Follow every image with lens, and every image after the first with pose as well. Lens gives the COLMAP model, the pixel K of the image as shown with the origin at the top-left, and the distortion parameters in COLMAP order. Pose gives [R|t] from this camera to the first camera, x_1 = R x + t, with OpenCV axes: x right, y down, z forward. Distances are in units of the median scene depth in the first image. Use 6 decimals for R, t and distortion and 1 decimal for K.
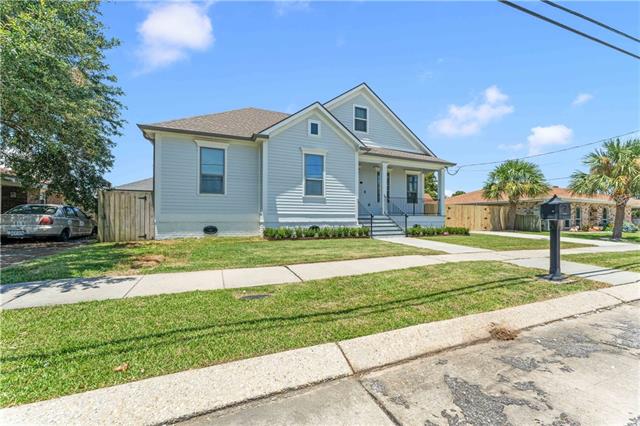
lens RADIAL K [[260.1, 0, 320.0], [0, 260.1, 213.0], [0, 0, 1]] dist [0.000921, 0.000090]
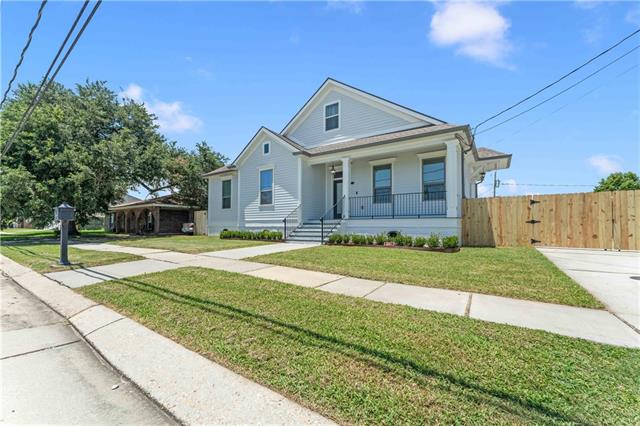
lens RADIAL K [[250.7, 0, 320.2], [0, 250.7, 224.1], [0, 0, 1]] dist [-0.000127, -0.000026]
pose [[0.548511, -0.010436, -0.836078, 1.067995], [0.021186, 0.999775, 0.001419, 0.026275], [0.835875, -0.018492, 0.548609, 0.566298]]
